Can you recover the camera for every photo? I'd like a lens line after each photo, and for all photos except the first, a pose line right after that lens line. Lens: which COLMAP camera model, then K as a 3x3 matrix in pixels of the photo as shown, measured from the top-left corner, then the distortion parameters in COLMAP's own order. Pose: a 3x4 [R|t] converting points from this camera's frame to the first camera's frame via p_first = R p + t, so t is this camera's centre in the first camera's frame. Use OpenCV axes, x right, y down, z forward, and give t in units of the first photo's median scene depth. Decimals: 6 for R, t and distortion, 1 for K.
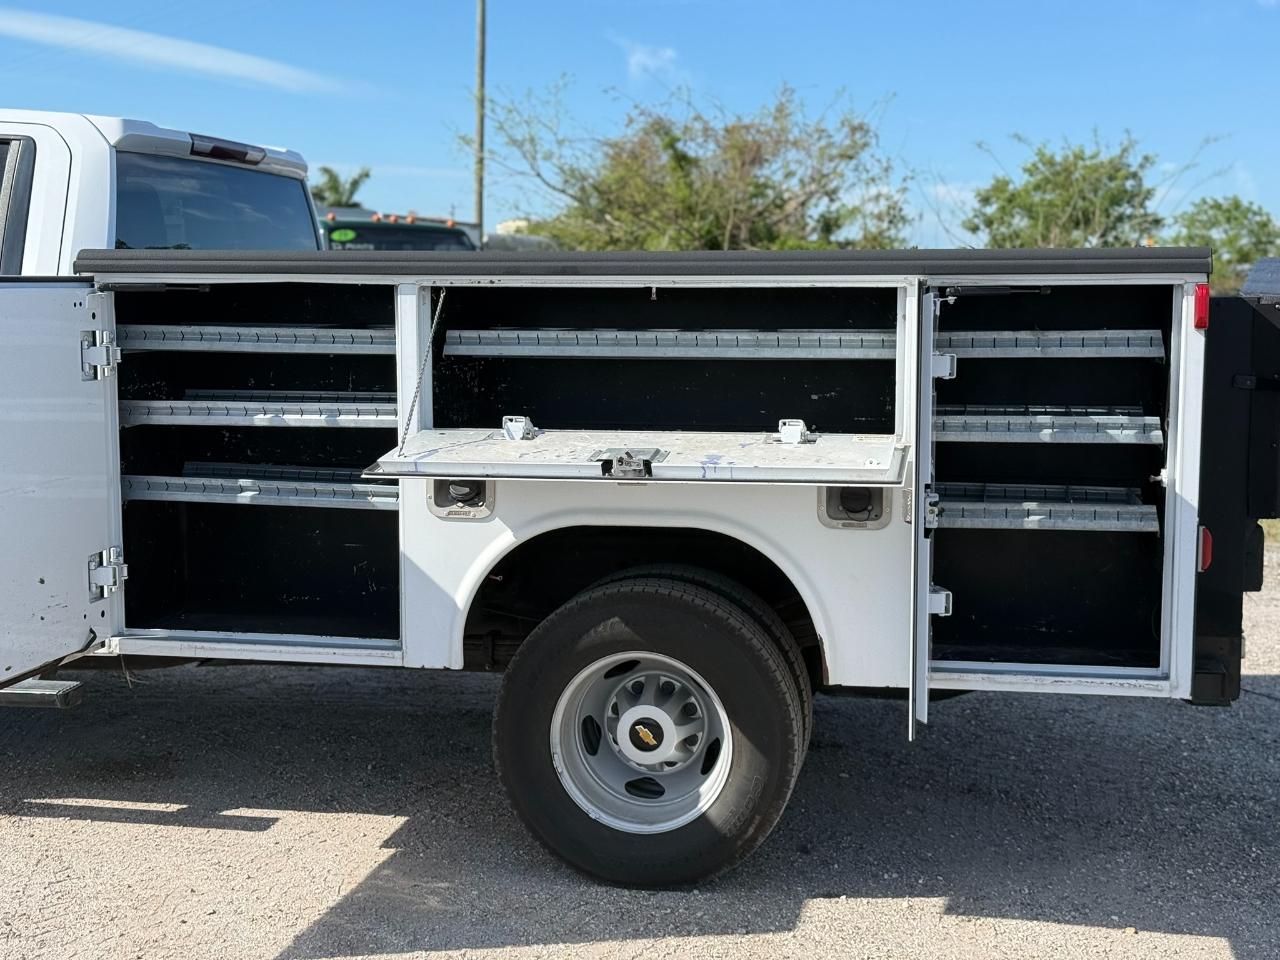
lens RADIAL K [[1767.2, 0, 650.4], [0, 1767.2, 489.5], [0, 0, 1]] dist [0.107046, 0.000000]
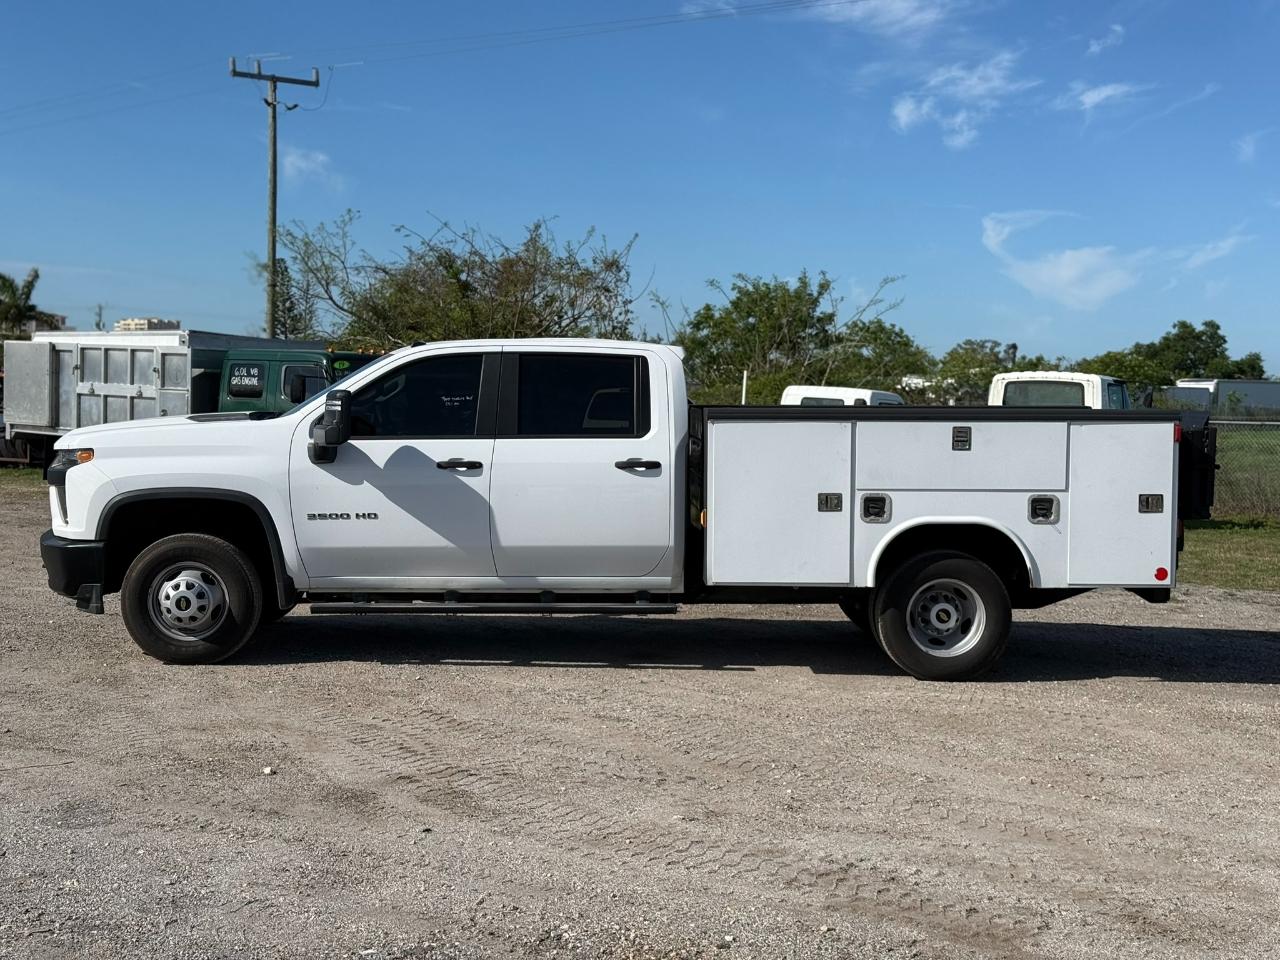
lens RADIAL K [[1767.2, 0, 631.6], [0, 1767.2, 487.0], [0, 0, 1]] dist [0.107046, 0.000000]
pose [[0.980074, -0.005952, 0.198545, -0.100523], [0.017562, 0.998233, -0.056763, 0.010997], [-0.197857, 0.059119, 0.978447, -0.140231]]
